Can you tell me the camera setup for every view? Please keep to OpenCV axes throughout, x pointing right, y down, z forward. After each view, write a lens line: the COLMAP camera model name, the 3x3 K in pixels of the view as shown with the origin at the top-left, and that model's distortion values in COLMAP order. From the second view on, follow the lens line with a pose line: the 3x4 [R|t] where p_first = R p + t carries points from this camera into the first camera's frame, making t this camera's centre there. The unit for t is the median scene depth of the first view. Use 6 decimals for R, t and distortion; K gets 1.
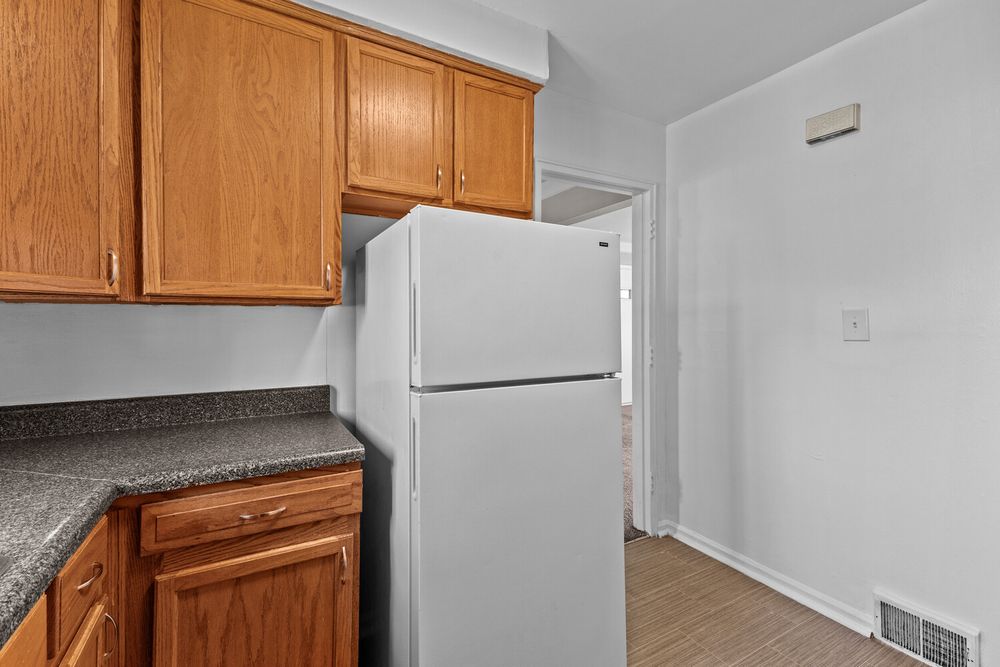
lens RADIAL K [[443.0, 0, 498.1], [0, 443.0, 325.4], [0, 0, 1]] dist [0.020543, -0.005096]
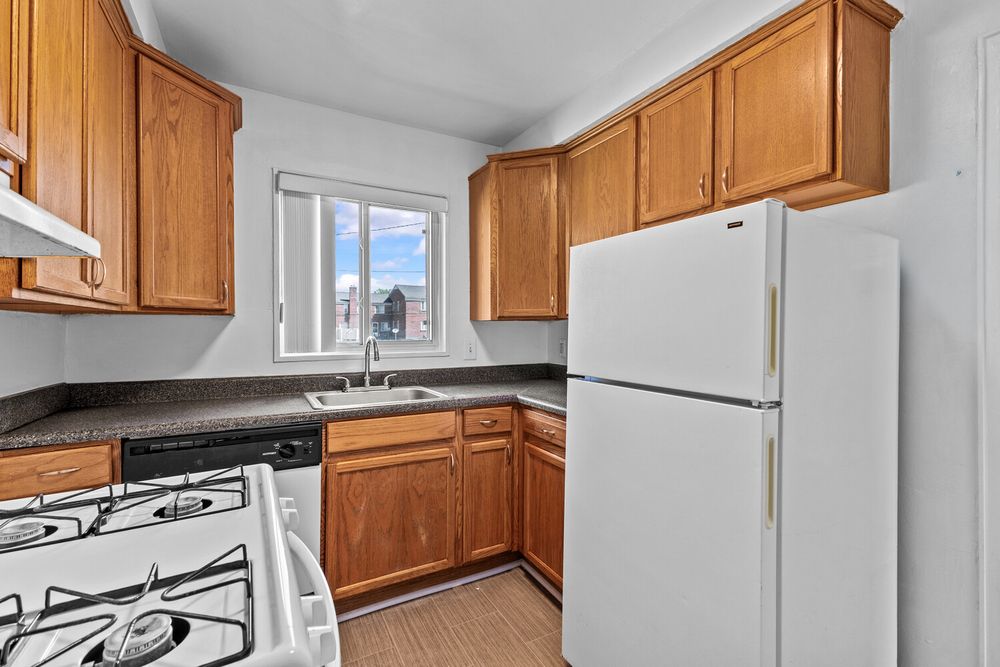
lens RADIAL K [[443.0, 0, 501.3], [0, 443.0, 329.6], [0, 0, 1]] dist [0.020543, -0.005096]
pose [[-0.006142, 0.006071, -0.999963, 1.316366], [-0.003873, 0.999974, 0.006095, -0.014045], [0.999974, 0.003910, -0.006119, 0.805845]]
